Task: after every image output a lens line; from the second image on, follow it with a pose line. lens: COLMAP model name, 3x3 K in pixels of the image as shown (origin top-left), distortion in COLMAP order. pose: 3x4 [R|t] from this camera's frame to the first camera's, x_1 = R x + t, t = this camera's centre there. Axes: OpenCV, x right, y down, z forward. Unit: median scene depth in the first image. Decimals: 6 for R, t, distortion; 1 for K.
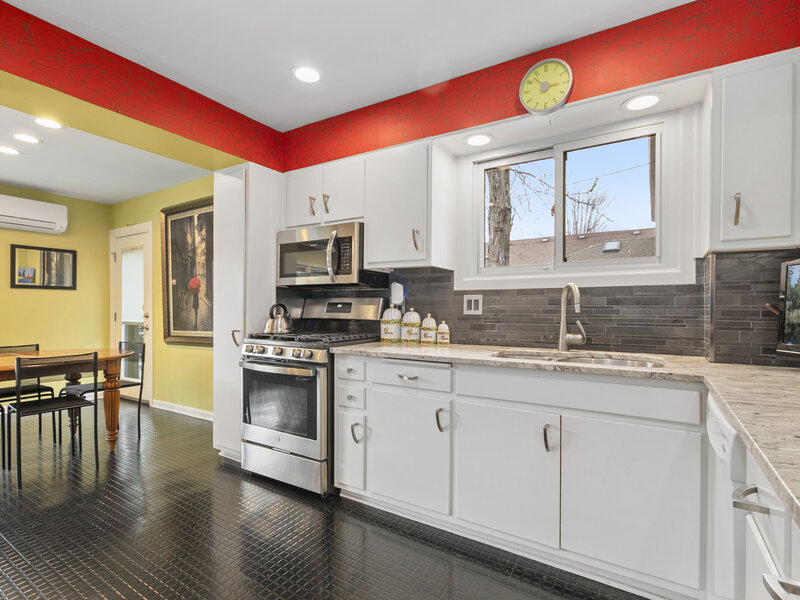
lens RADIAL K [[392.9, 0, 401.1], [0, 392.9, 305.6], [0, 0, 1]] dist [0.001120, 0.000005]
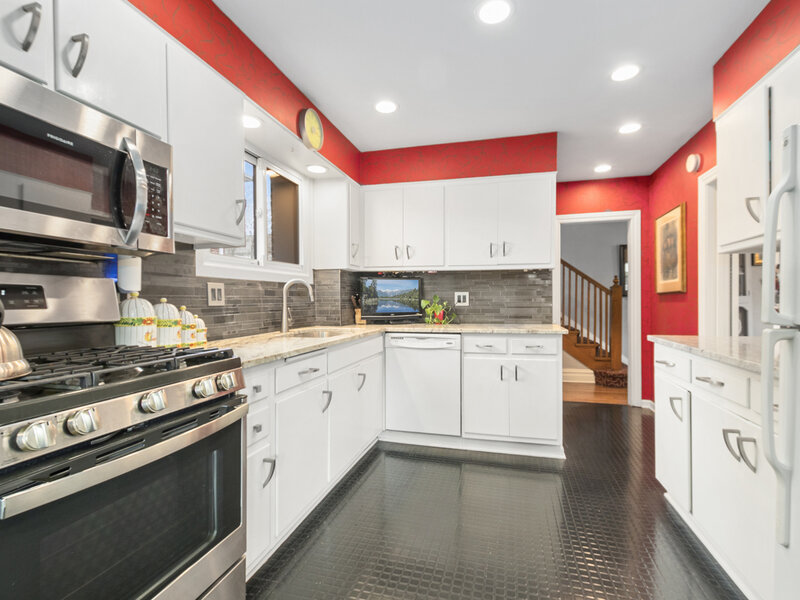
lens RADIAL K [[392.9, 0, 400.5], [0, 392.9, 299.3], [0, 0, 1]] dist [0.001120, 0.000005]
pose [[-0.297783, 0.000308, 0.954633, -0.772289], [0.001817, 0.999998, 0.000244, 0.009458], [-0.954632, 0.001808, -0.297783, 0.873566]]
